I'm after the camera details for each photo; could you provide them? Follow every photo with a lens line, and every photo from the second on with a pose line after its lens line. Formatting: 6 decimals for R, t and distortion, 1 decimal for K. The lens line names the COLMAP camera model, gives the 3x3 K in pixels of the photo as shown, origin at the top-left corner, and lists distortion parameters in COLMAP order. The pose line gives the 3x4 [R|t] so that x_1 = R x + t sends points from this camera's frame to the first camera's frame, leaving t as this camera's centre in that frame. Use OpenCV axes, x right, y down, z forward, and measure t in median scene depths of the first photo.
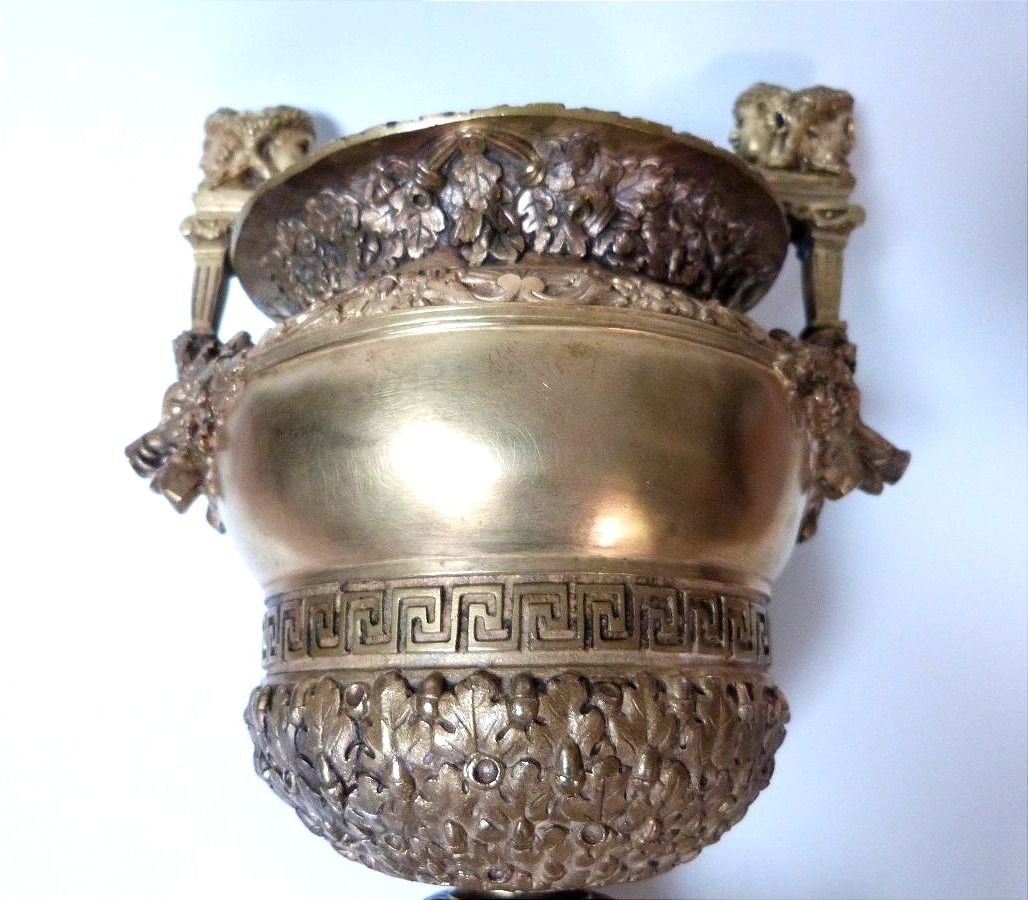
lens RADIAL K [[868.5, 0, 476.9], [0, 868.5, 452.6], [0, 0, 1]] dist [-0.017646, -0.005487]
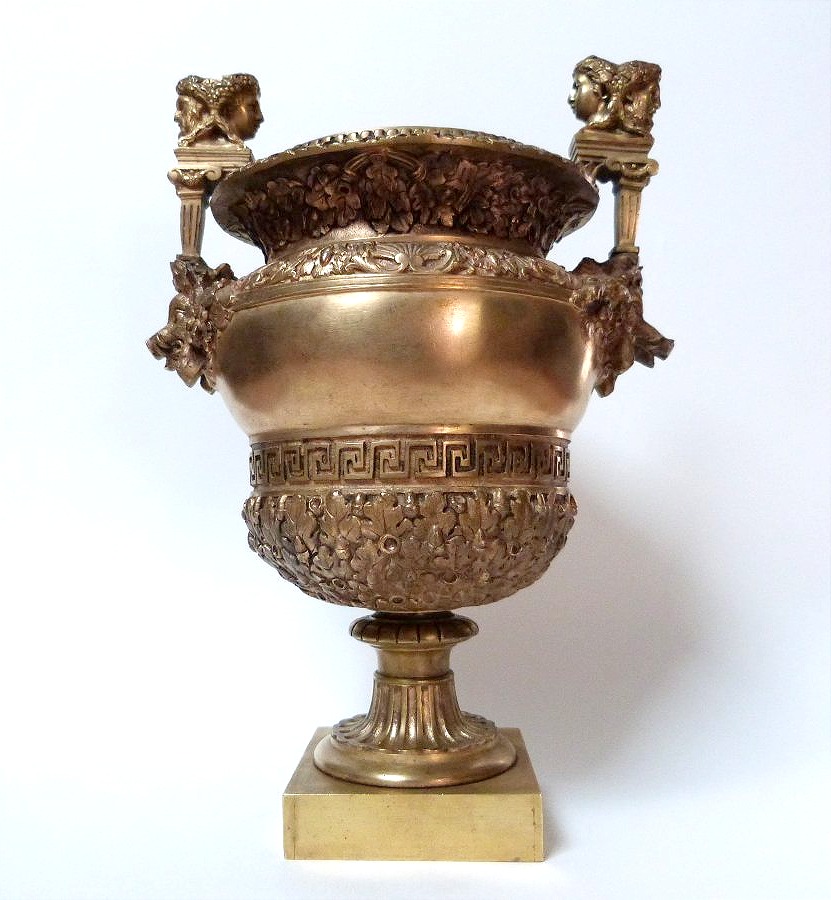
lens RADIAL K [[852.9, 0, 401.3], [0, 852.9, 450.2], [0, 0, 1]] dist [-0.071020, 0.002427]
pose [[0.999854, -0.010844, 0.013202, 0.008790], [0.007433, 0.971871, 0.235395, -0.191408], [-0.015383, -0.235262, 0.971810, -0.541795]]
